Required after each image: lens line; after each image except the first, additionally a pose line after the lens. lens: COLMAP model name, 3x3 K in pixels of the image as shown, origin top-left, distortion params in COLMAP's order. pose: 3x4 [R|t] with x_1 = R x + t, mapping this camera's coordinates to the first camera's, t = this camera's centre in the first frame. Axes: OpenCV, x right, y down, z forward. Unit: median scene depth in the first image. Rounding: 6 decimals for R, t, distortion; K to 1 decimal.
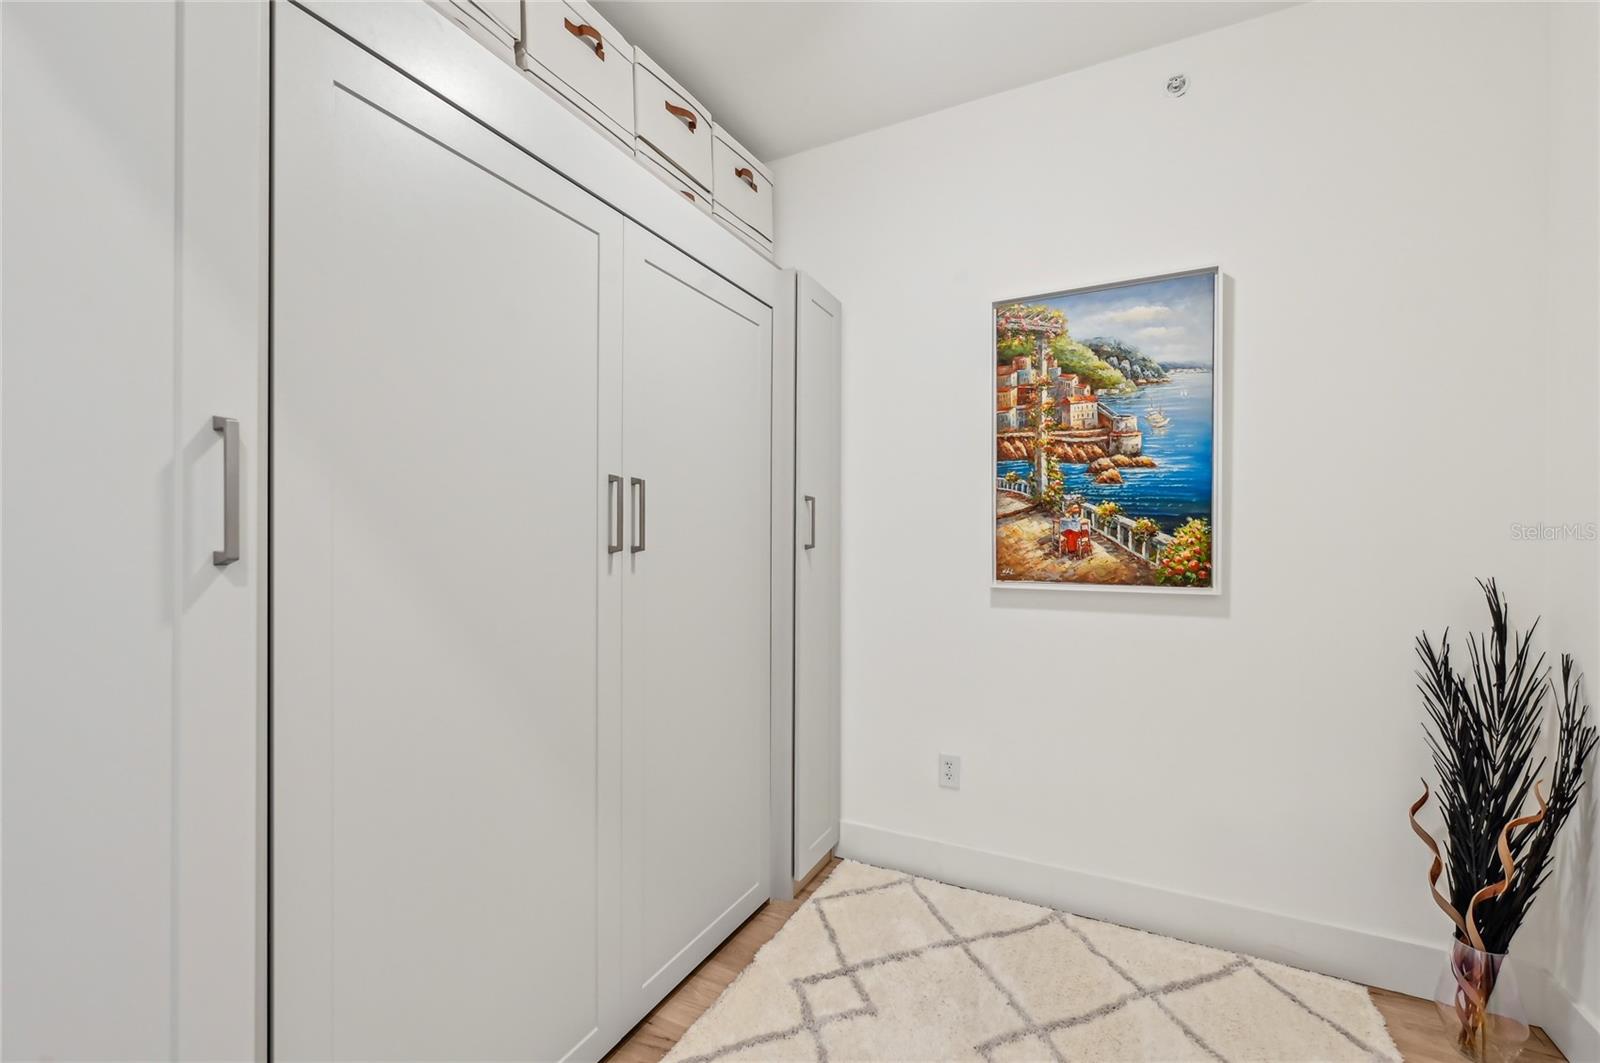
lens RADIAL K [[645.2, 0, 810.4], [0, 645.2, 535.6], [0, 0, 1]] dist [-0.001126, 0.000612]
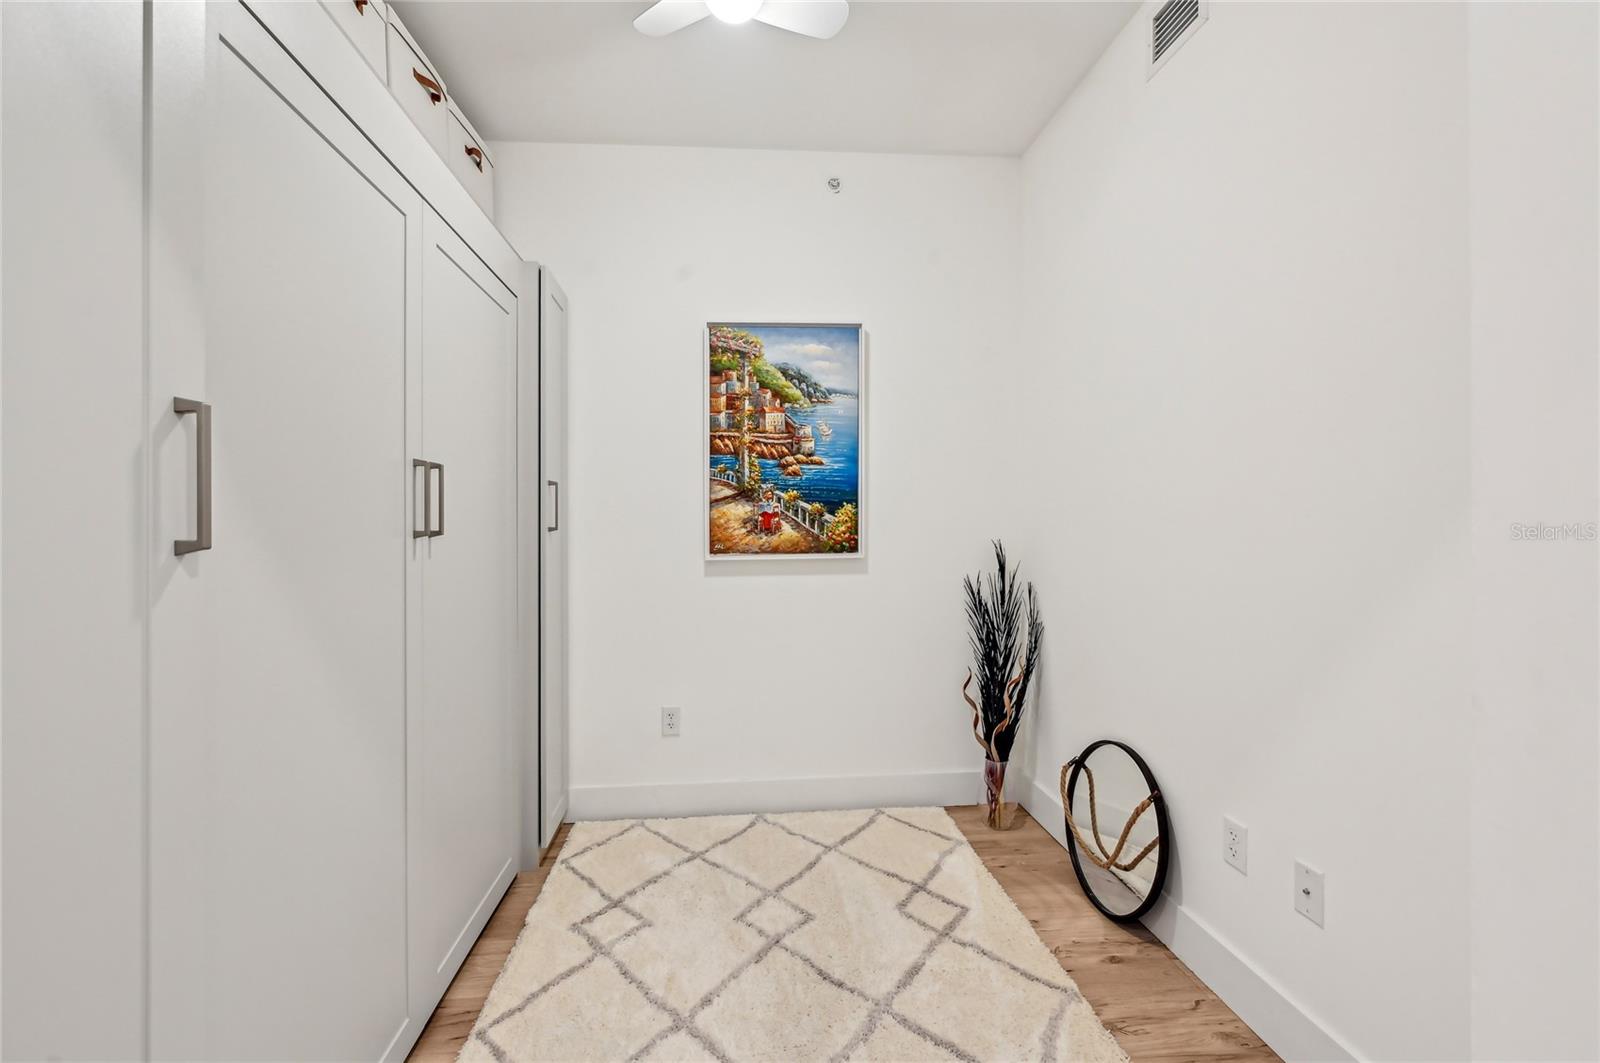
lens RADIAL K [[645.2, 0, 789.5], [0, 645.2, 520.8], [0, 0, 1]] dist [-0.001126, 0.000612]
pose [[0.845540, -0.012236, 0.533772, -0.253553], [0.009516, 0.999924, 0.007848, -0.000838], [-0.533828, -0.001557, 0.845592, -0.104838]]
